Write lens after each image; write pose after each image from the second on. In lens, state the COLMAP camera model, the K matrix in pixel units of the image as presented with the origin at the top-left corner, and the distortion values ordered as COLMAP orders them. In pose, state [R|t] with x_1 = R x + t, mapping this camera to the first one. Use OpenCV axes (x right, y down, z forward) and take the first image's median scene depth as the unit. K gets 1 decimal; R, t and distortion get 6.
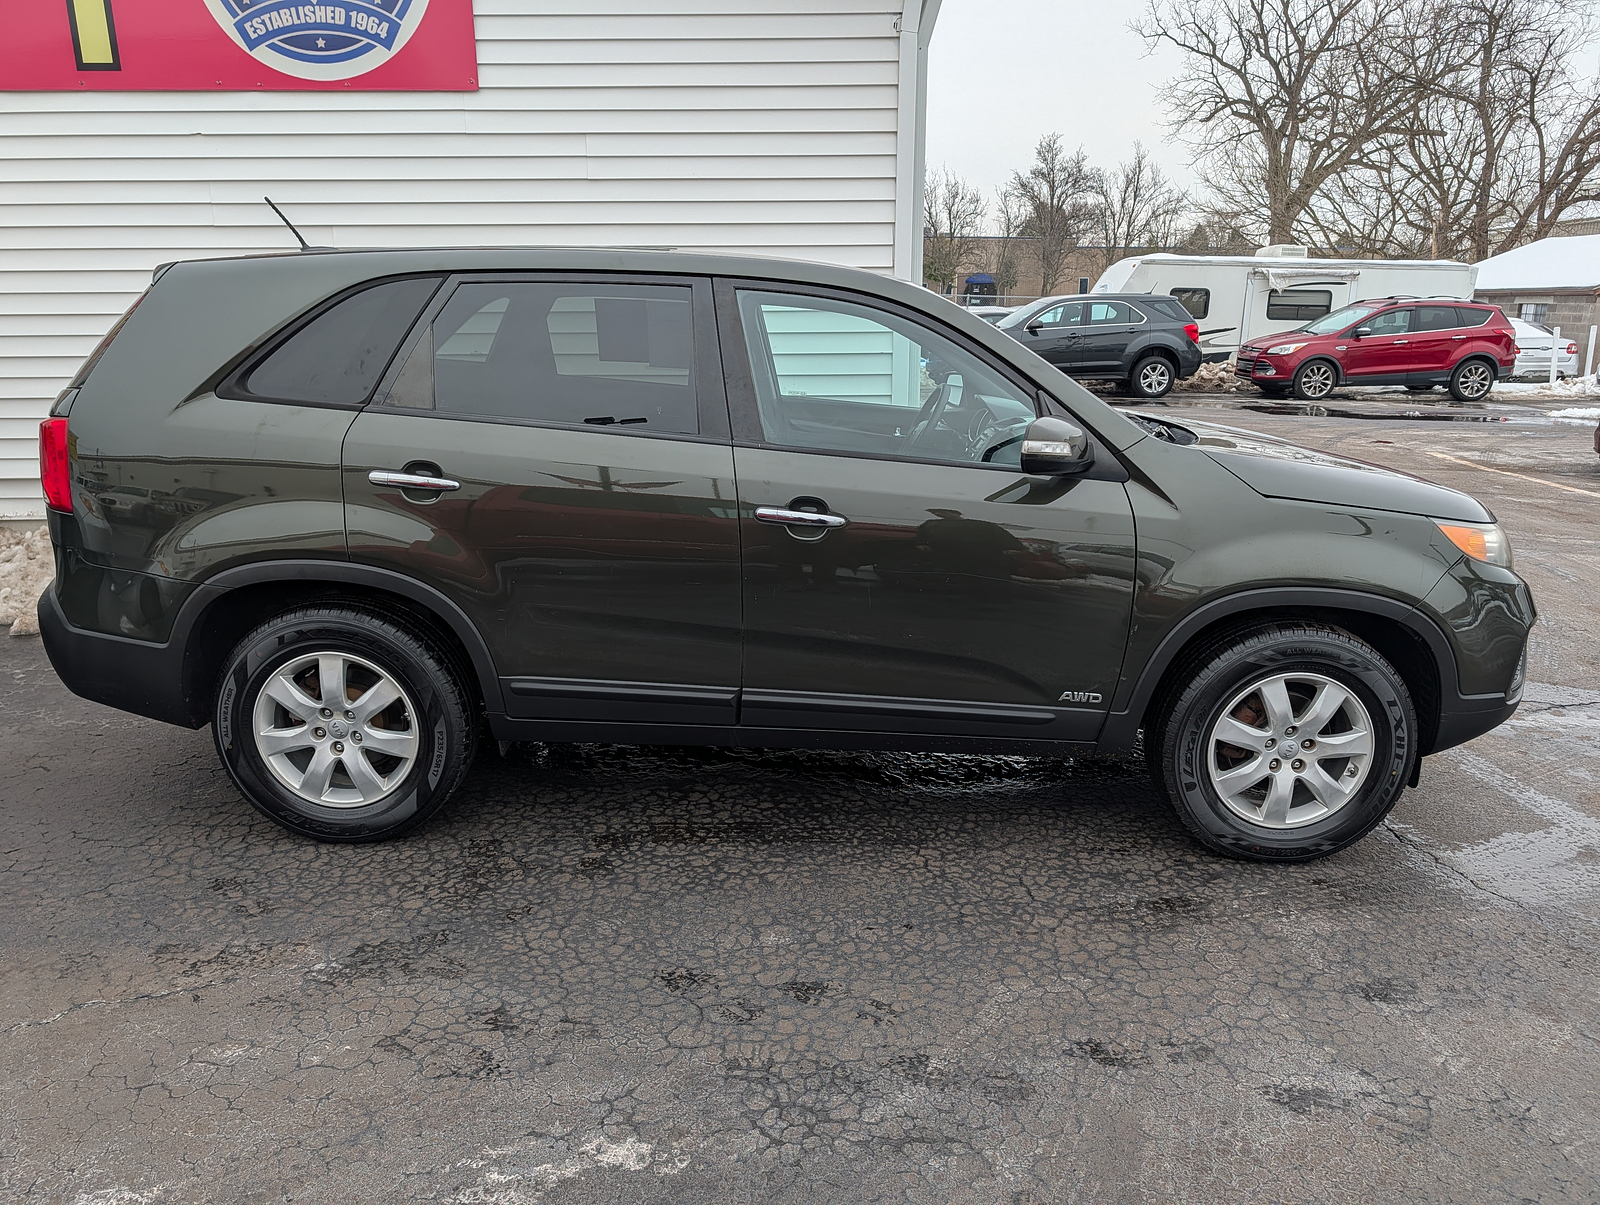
lens RADIAL K [[1123.2, 0, 800.0], [0, 1123.2, 602.5], [0, 0, 1]] dist [-0.001104, -0.002892]
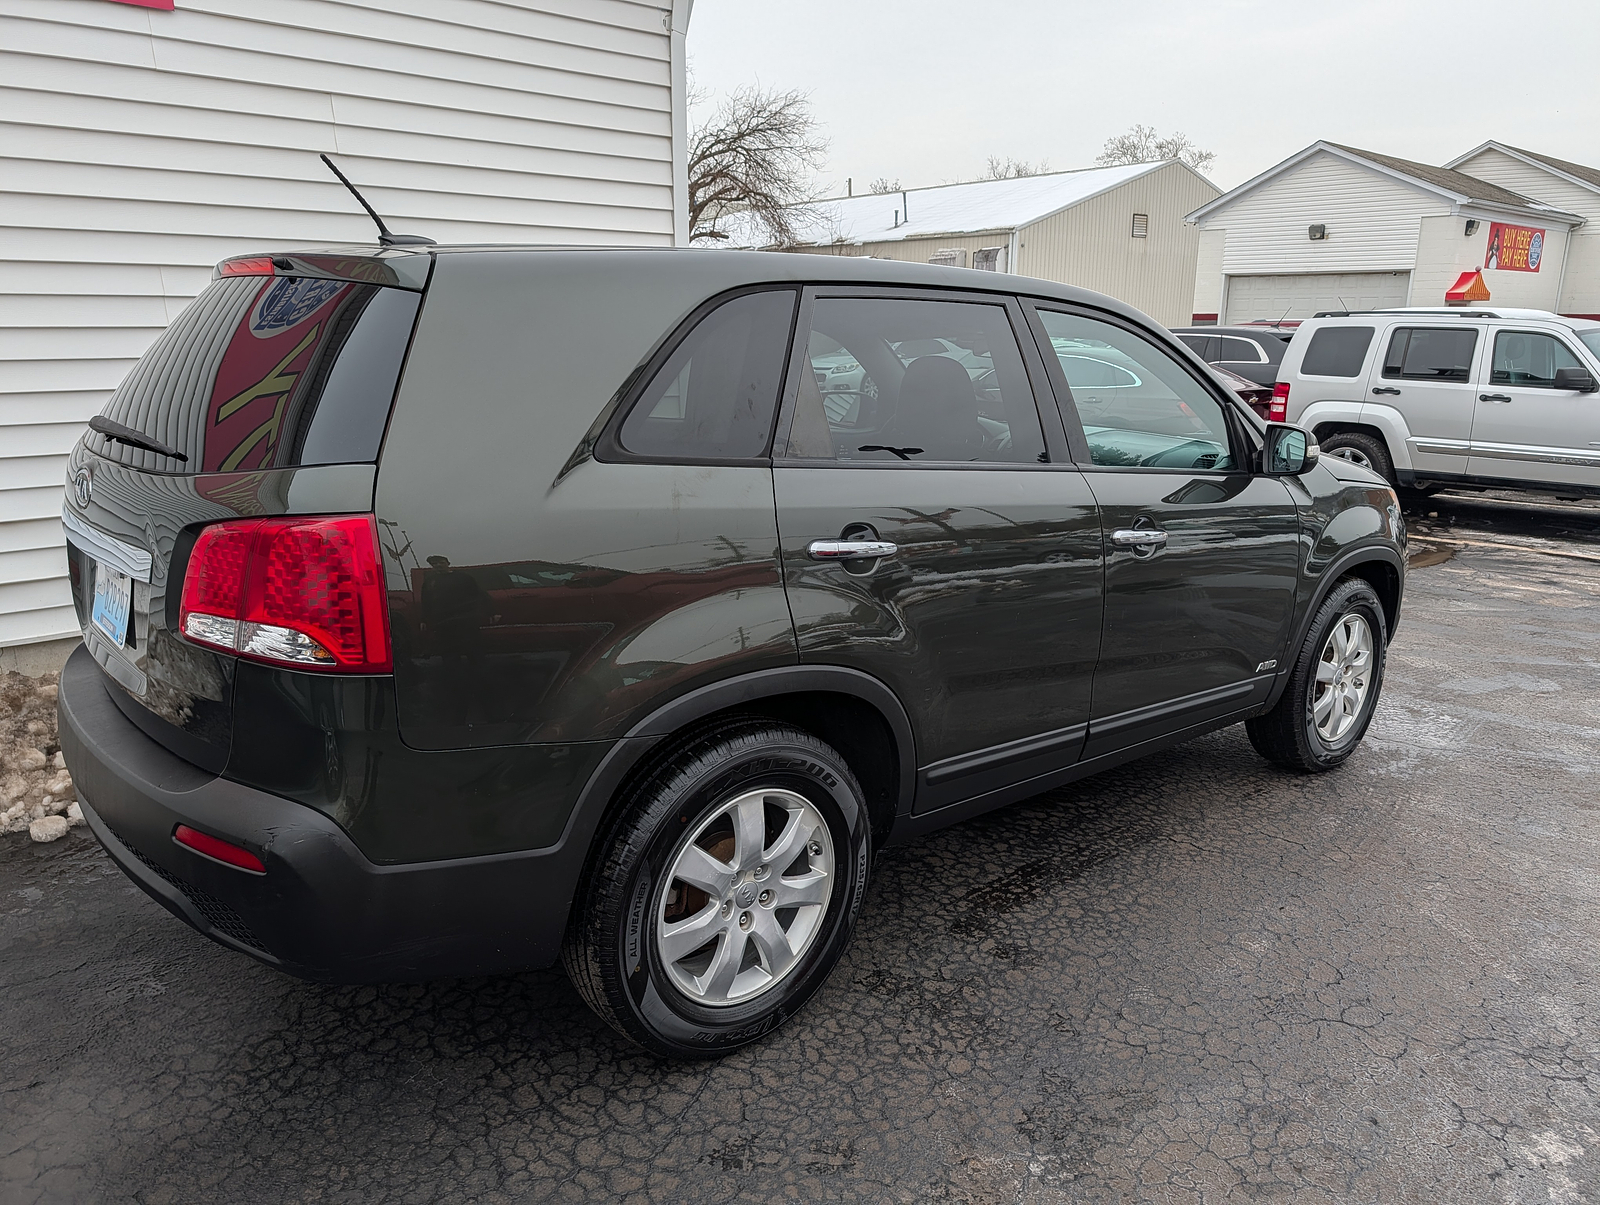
lens RADIAL K [[1128.7, 0, 795.3], [0, 1128.7, 613.1], [0, 0, 1]] dist [-0.000037, -0.002598]
pose [[0.765811, -0.157334, 0.623522, -0.859292], [0.160516, 0.985685, 0.051574, -0.109501], [-0.622711, 0.060589, 0.780103, 0.405189]]
